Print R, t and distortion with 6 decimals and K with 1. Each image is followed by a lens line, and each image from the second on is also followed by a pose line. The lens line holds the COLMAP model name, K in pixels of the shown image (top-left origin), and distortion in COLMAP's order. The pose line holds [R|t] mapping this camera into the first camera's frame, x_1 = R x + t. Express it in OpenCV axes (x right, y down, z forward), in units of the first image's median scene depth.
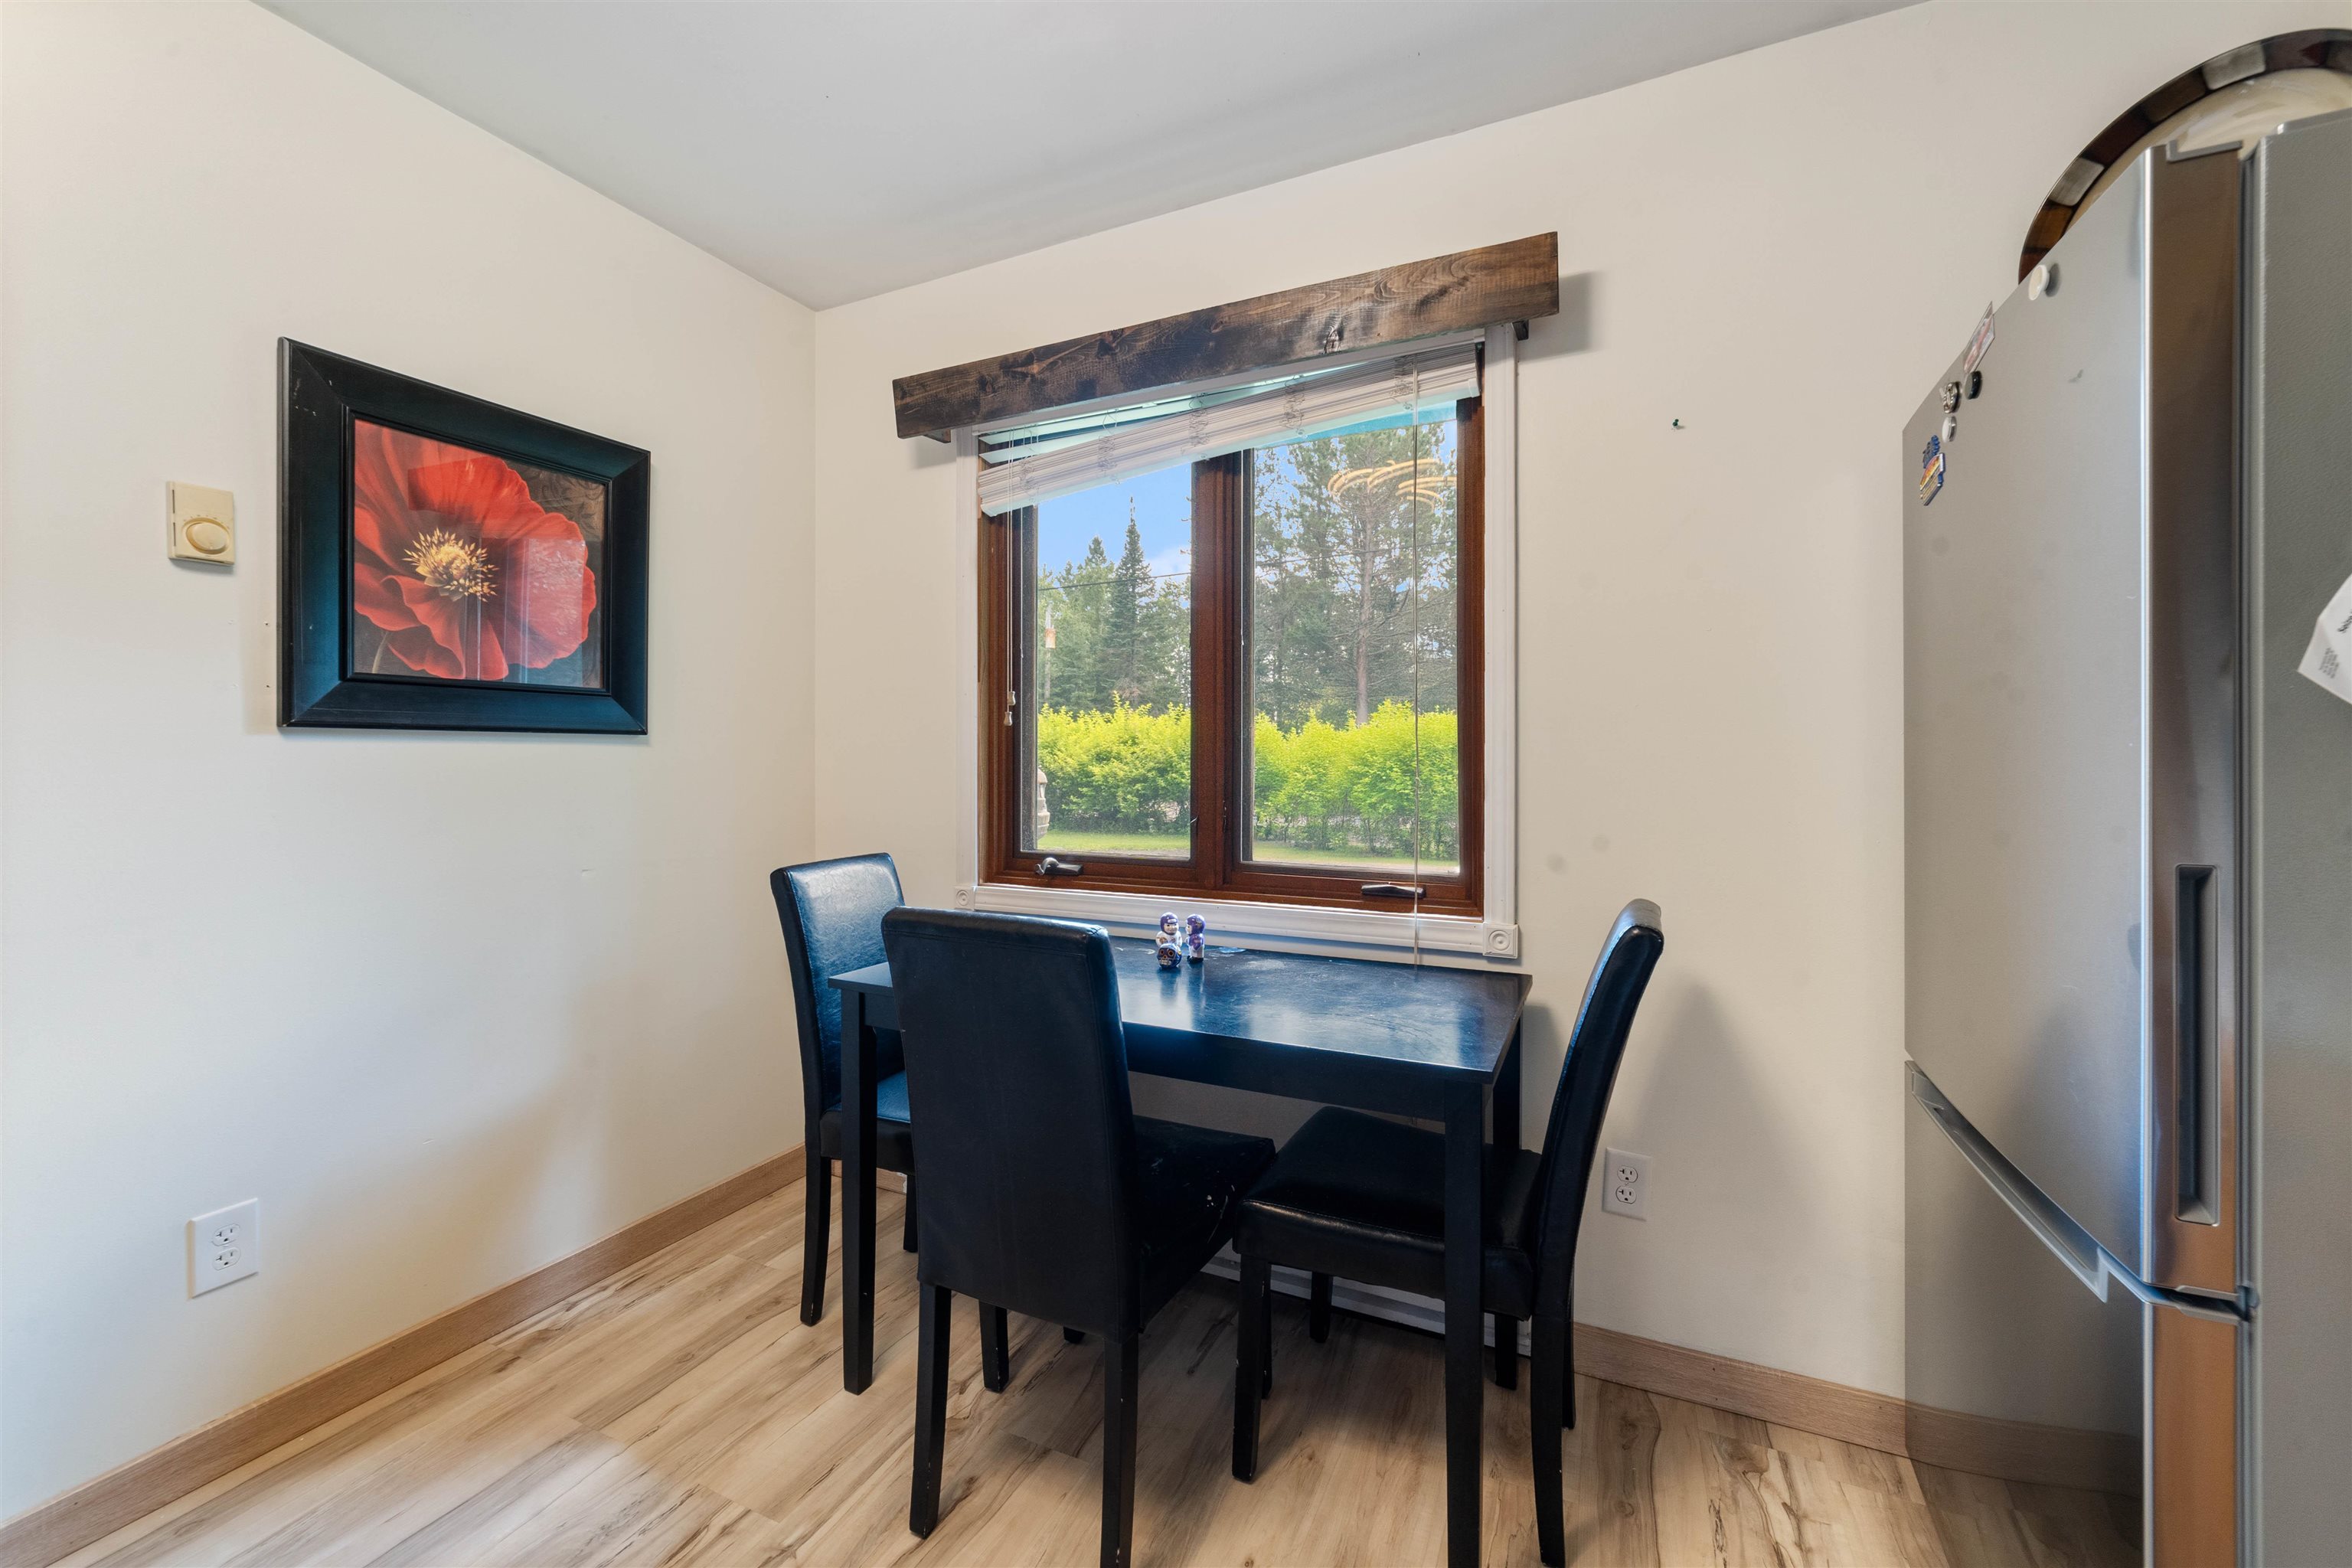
lens RADIAL K [[950.1, 0, 1181.2], [0, 950.1, 771.1], [0, 0, 1]] dist [-0.000671, 0.000155]
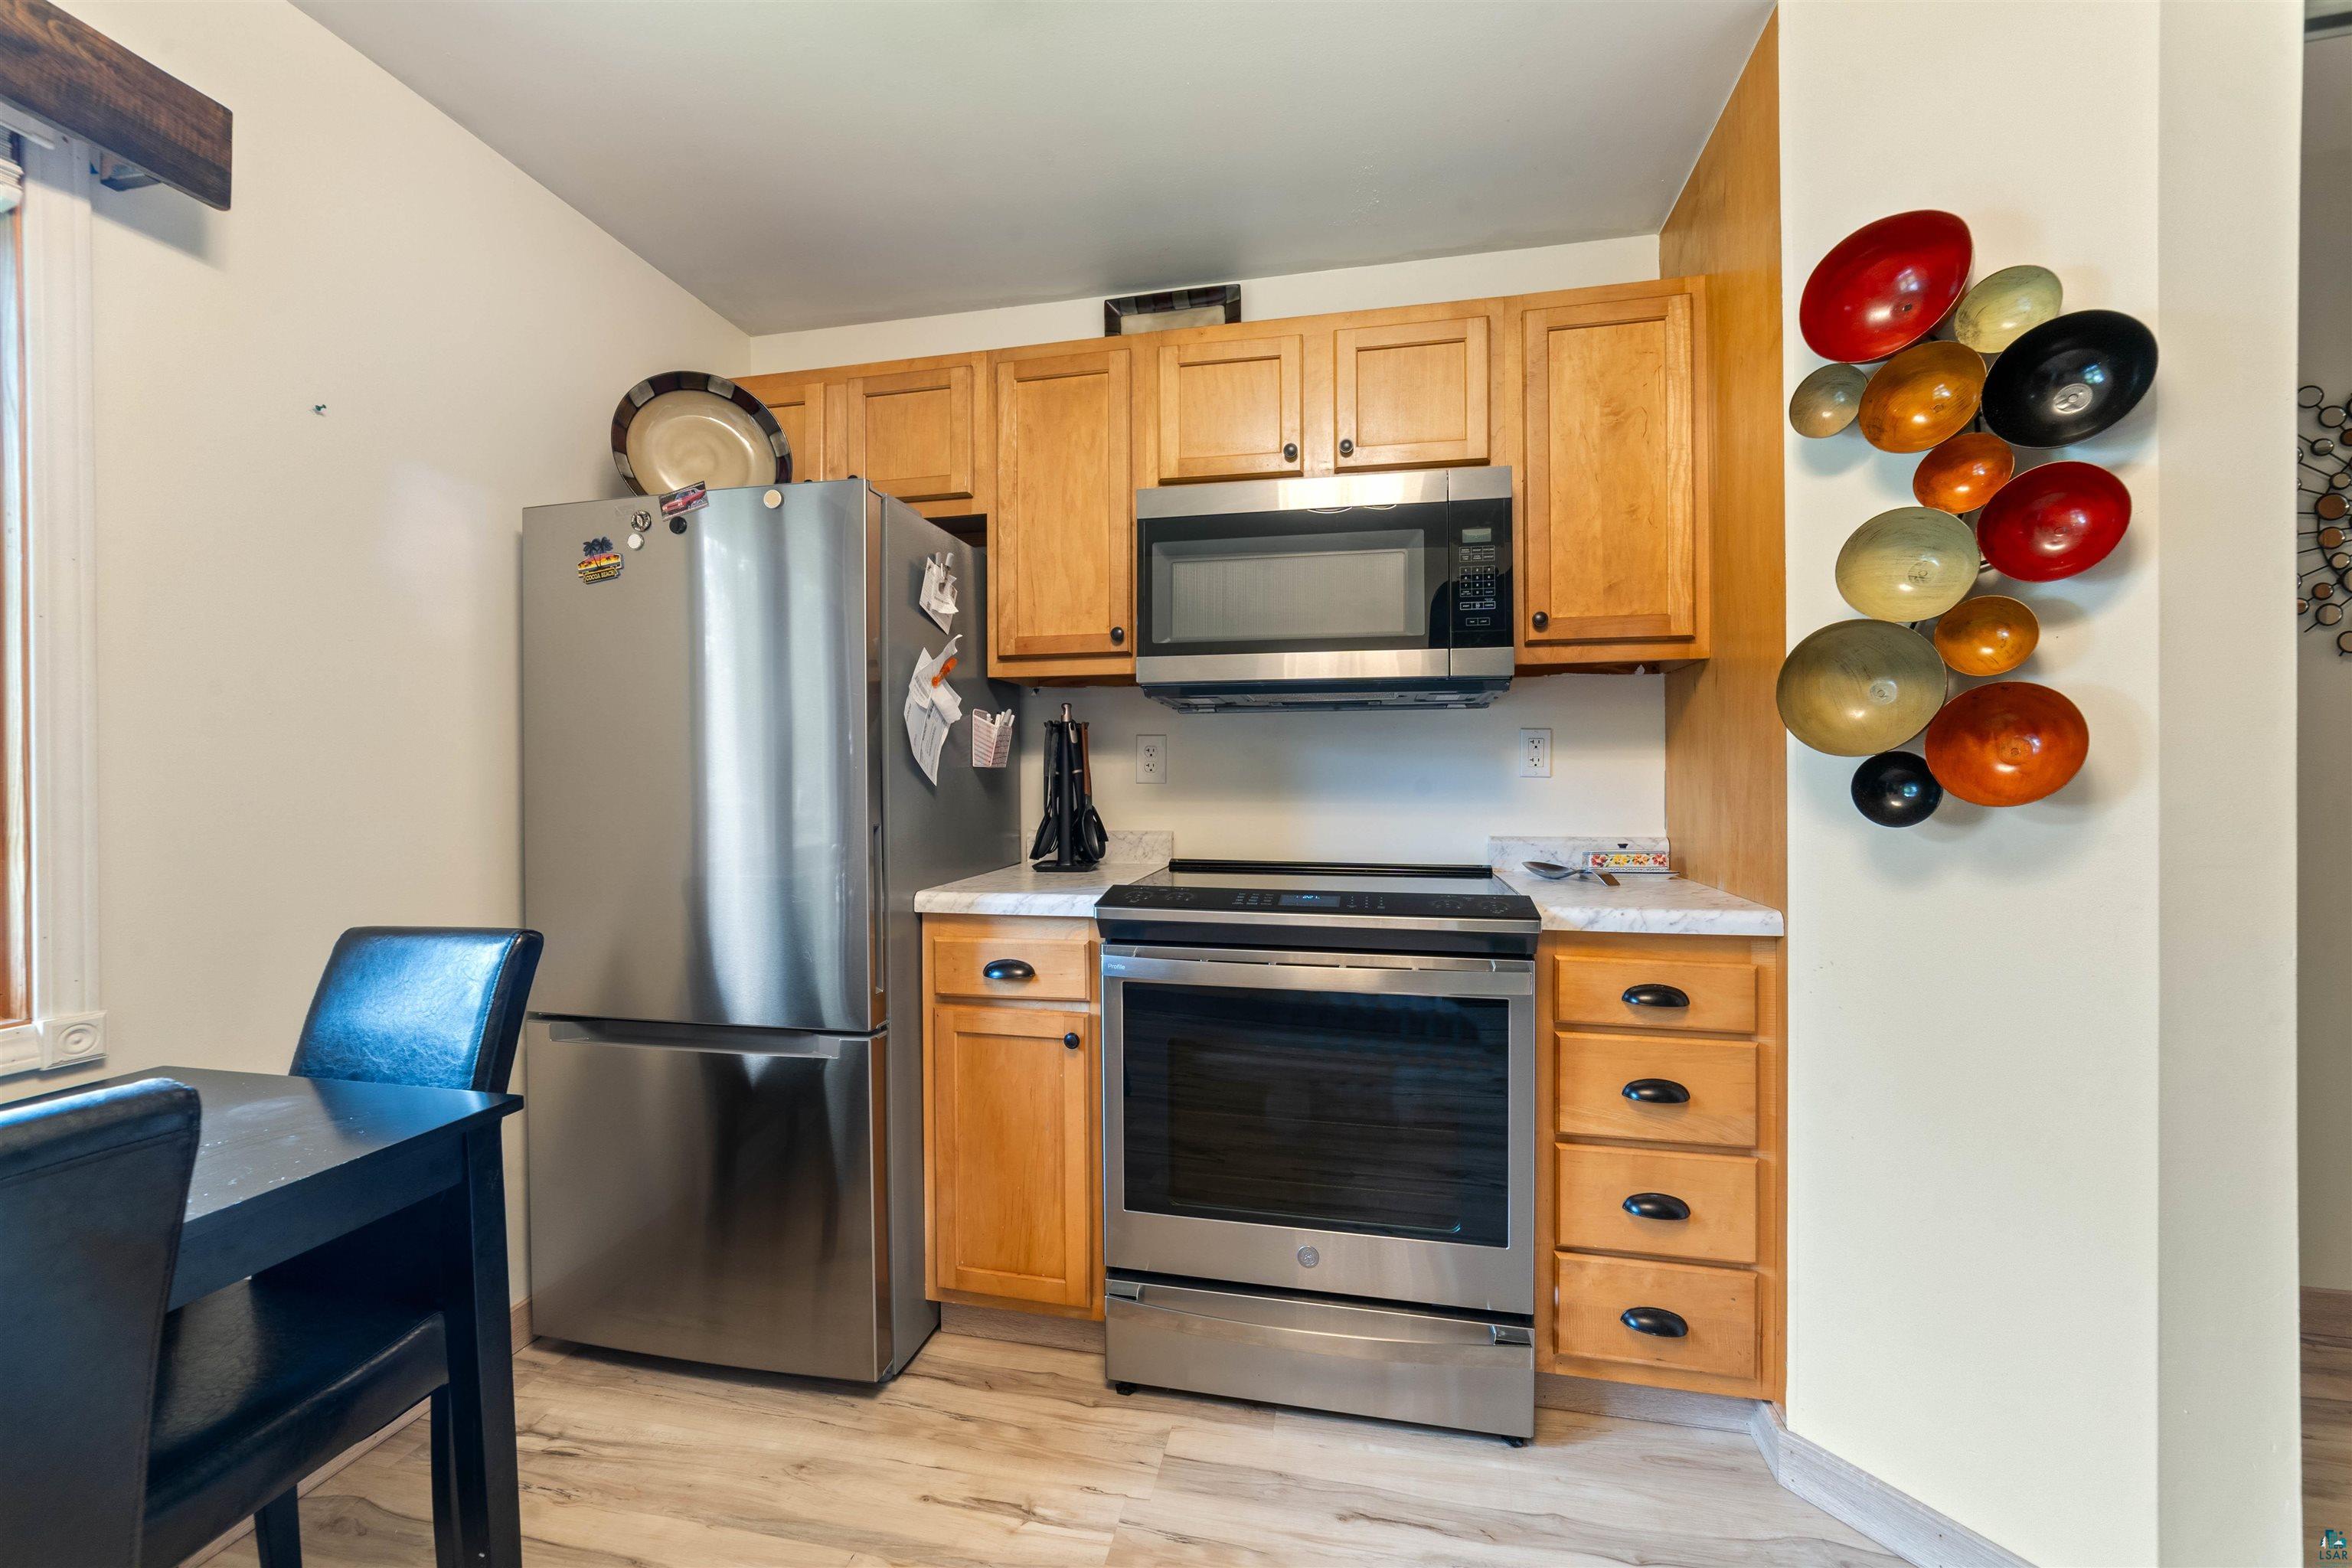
lens RADIAL K [[902.3, 0, 1170.8], [0, 902.3, 778.2], [0, 0, 1]] dist [0.000130, -0.000078]
pose [[-0.233184, 0.002261, 0.972430, -0.592051], [0.017402, 0.999847, 0.001848, 0.004323], [-0.972277, 0.017353, -0.233188, 0.474210]]
